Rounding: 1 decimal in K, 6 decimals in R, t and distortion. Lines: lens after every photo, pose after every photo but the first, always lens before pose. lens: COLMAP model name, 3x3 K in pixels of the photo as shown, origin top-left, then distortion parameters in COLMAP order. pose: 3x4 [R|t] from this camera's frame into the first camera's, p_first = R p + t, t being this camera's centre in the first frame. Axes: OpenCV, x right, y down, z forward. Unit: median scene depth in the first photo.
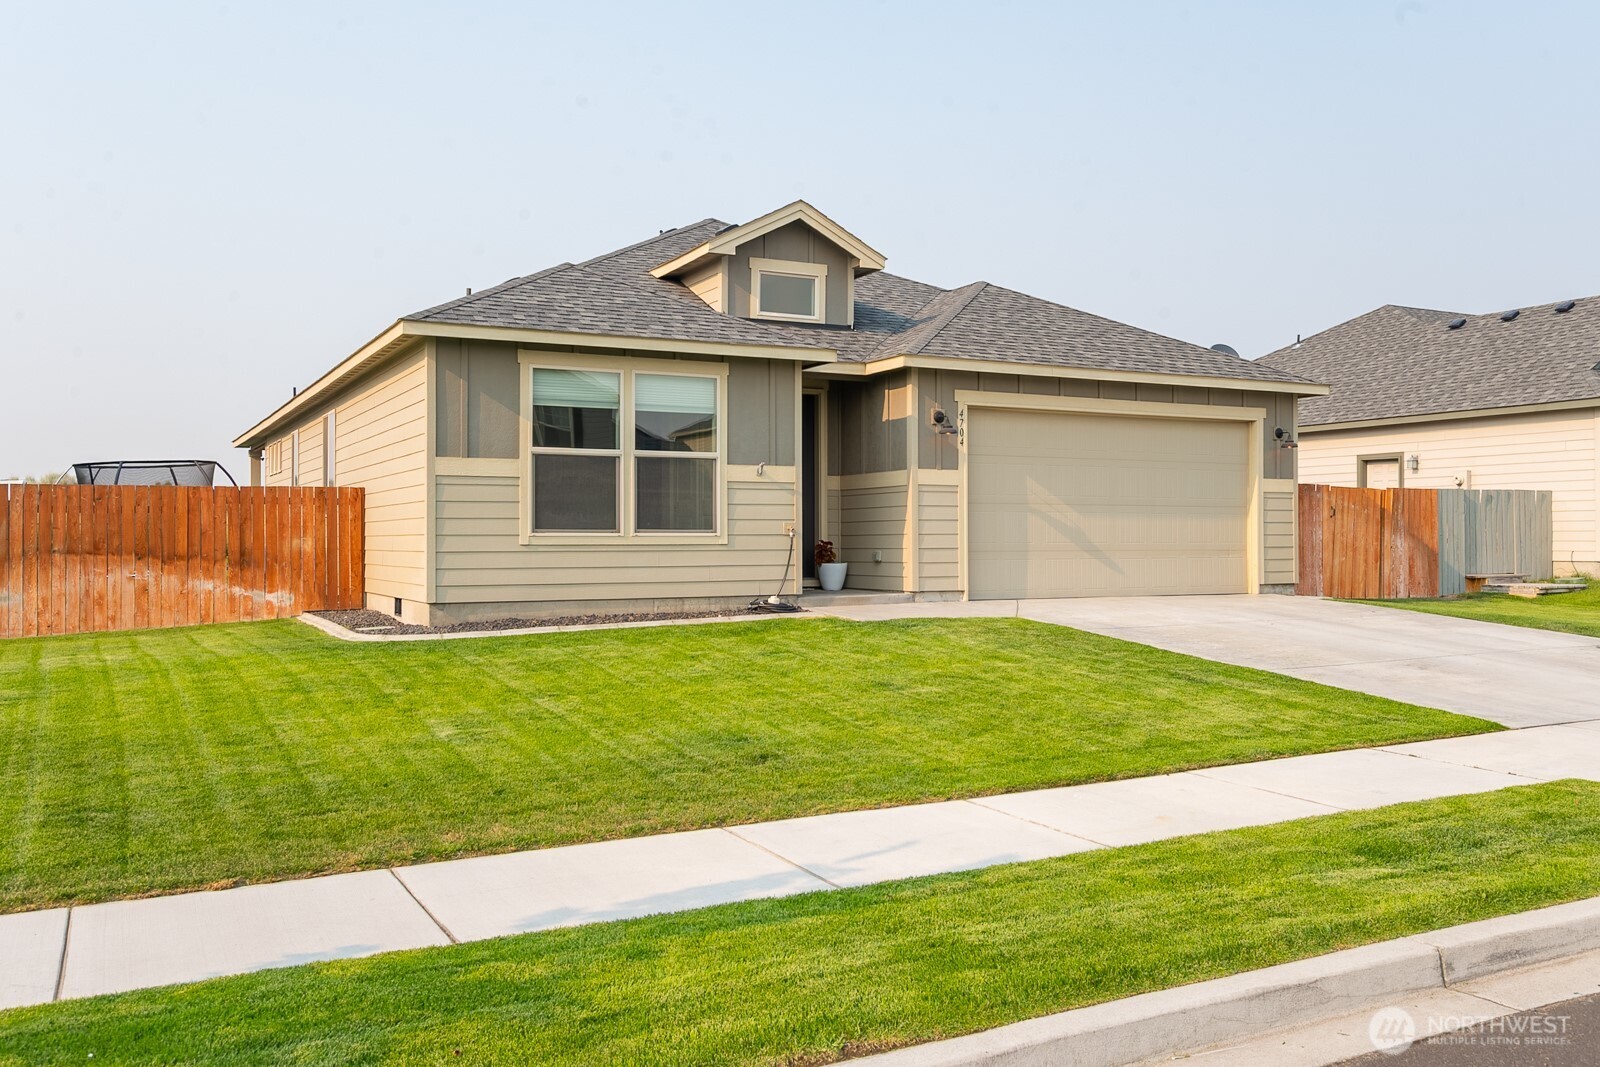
lens RADIAL K [[1271.2, 0, 800.0], [0, 1271.2, 525.5], [0, 0, 1]] dist [0.005892, 0.002284]
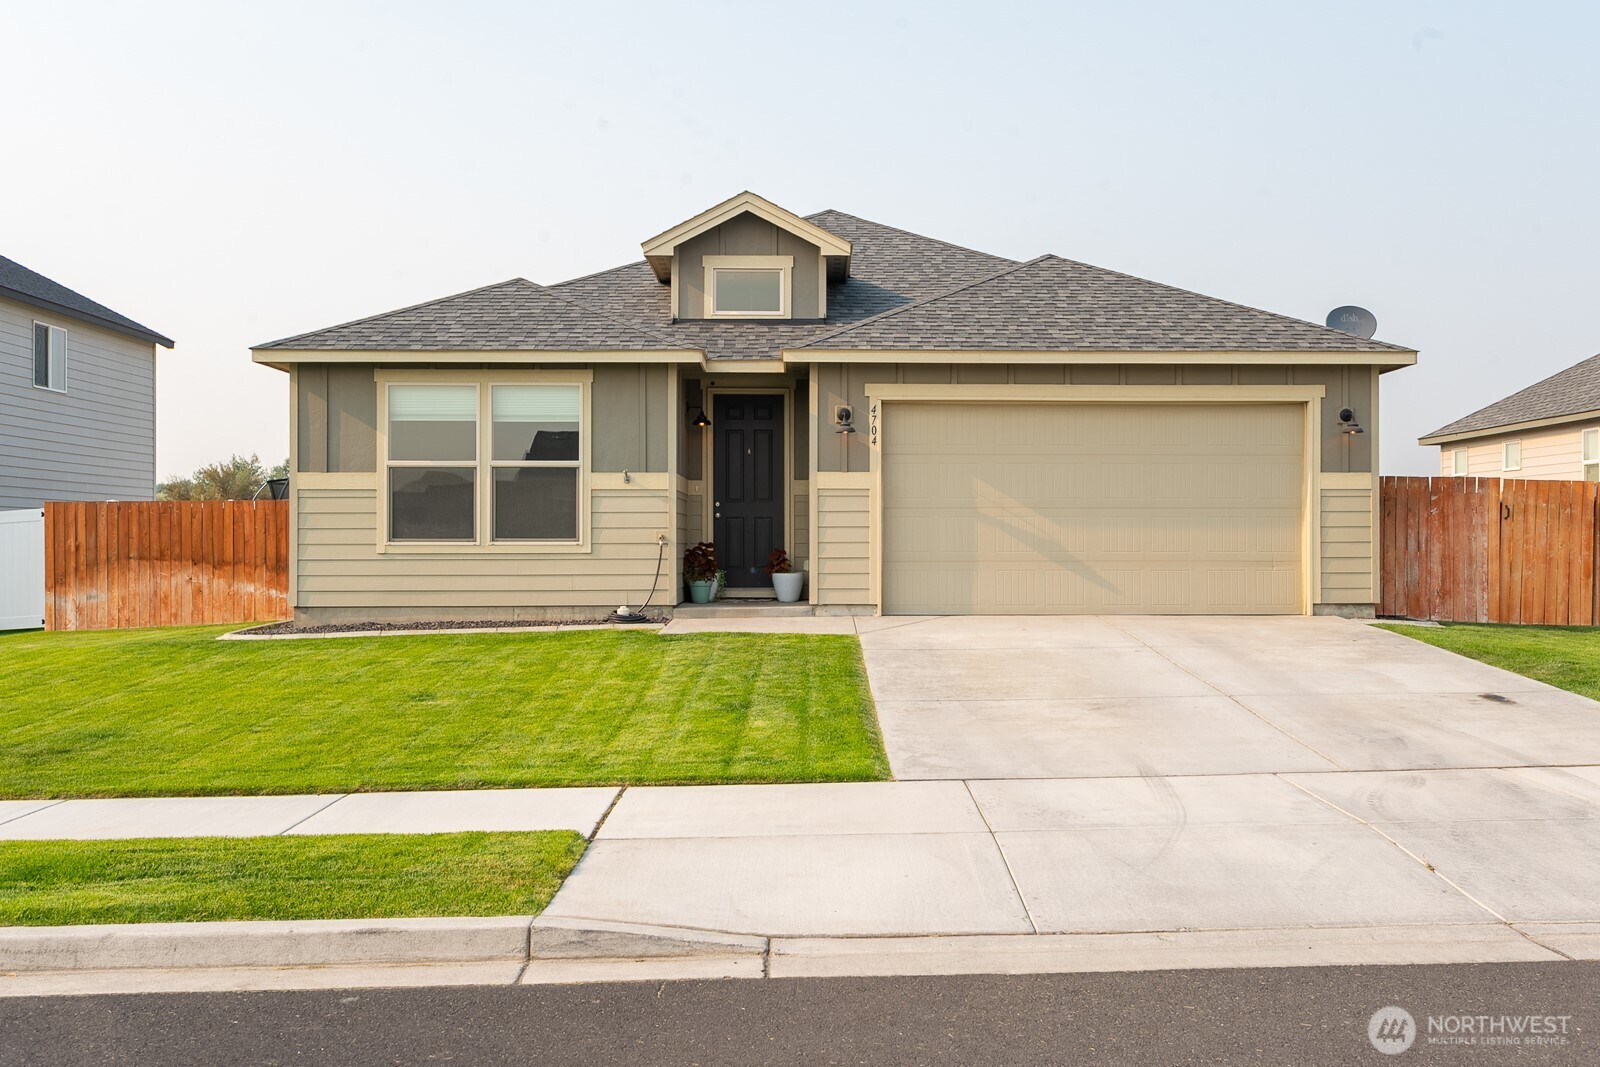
lens RADIAL K [[1358.8, 0, 799.4], [0, 1358.8, 537.5], [0, 0, 1]] dist [-0.002275, -0.000072]
pose [[0.915573, -0.002145, -0.402147, 0.478617], [0.004392, 0.999979, 0.004666, -0.001543], [0.402128, -0.006038, 0.915563, 0.090331]]
